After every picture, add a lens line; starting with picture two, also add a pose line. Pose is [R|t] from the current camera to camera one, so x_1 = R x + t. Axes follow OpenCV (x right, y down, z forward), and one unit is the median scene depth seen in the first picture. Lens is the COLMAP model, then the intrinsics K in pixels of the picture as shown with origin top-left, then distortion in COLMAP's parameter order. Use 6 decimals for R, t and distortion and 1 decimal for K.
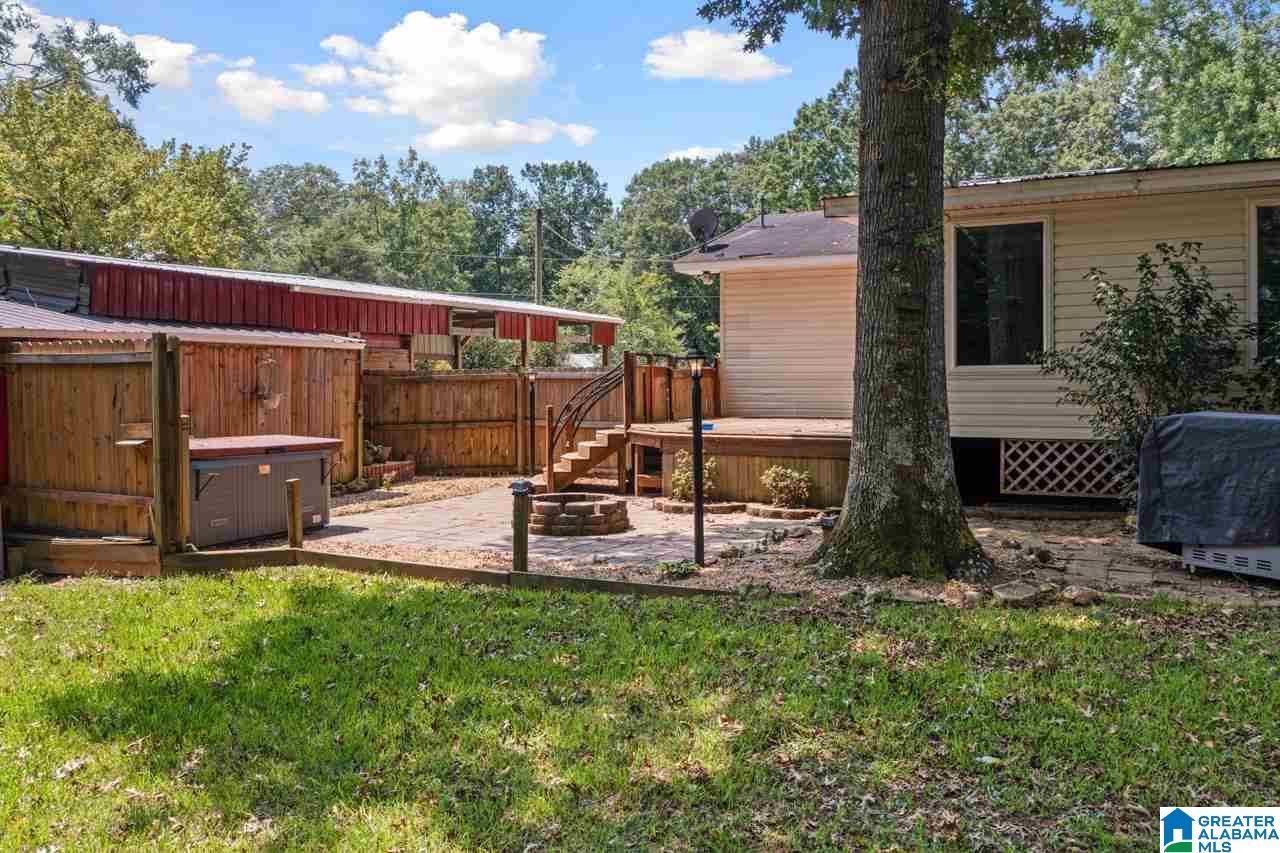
lens RADIAL K [[1033.7, 0, 641.4], [0, 1033.7, 419.4], [0, 0, 1]] dist [-0.002040, -0.007032]
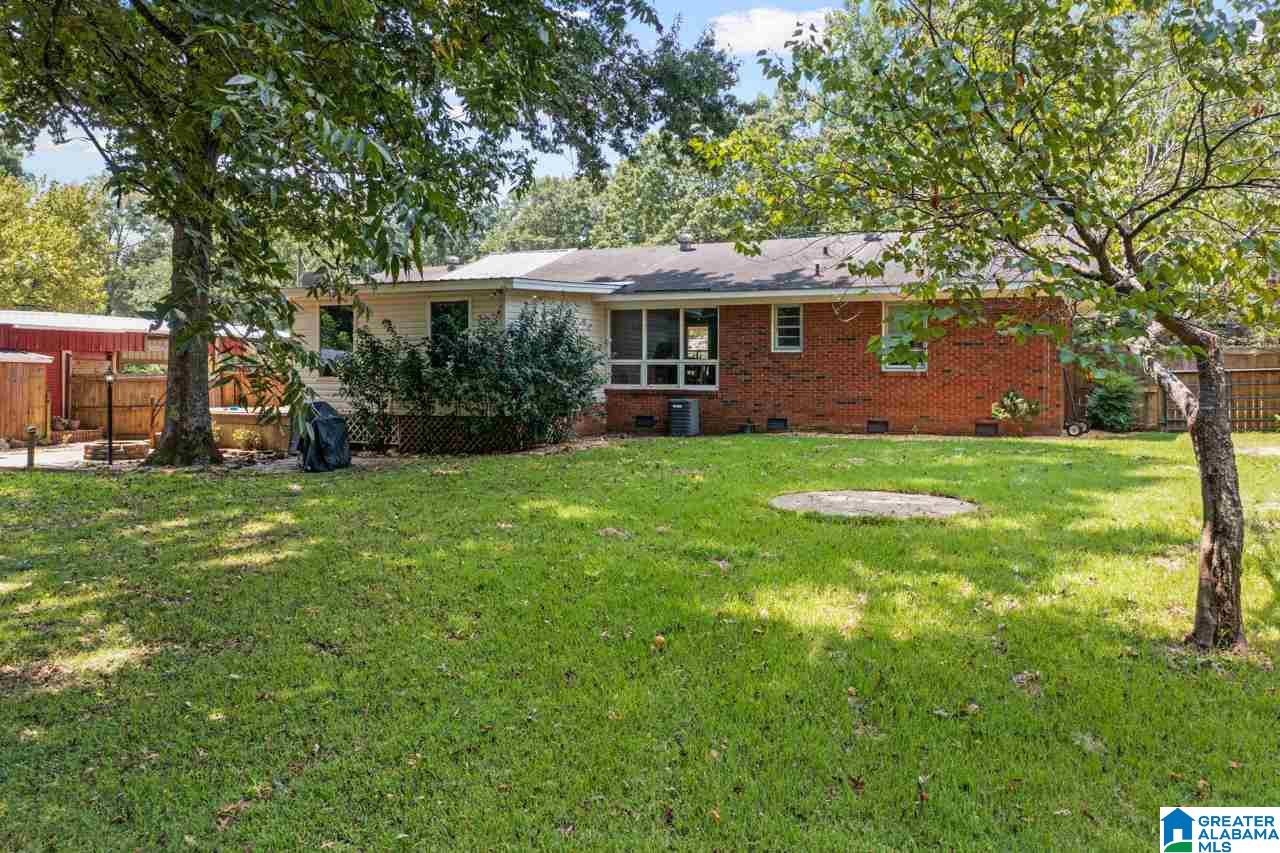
lens RADIAL K [[1033.7, 0, 641.4], [0, 1033.7, 419.4], [0, 0, 1]] dist [-0.002040, -0.007032]
pose [[0.999292, 0.005010, 0.037287, 0.552833], [-0.005191, 0.999975, 0.004758, 0.010694], [-0.037262, -0.004949, 0.999293, -0.639225]]
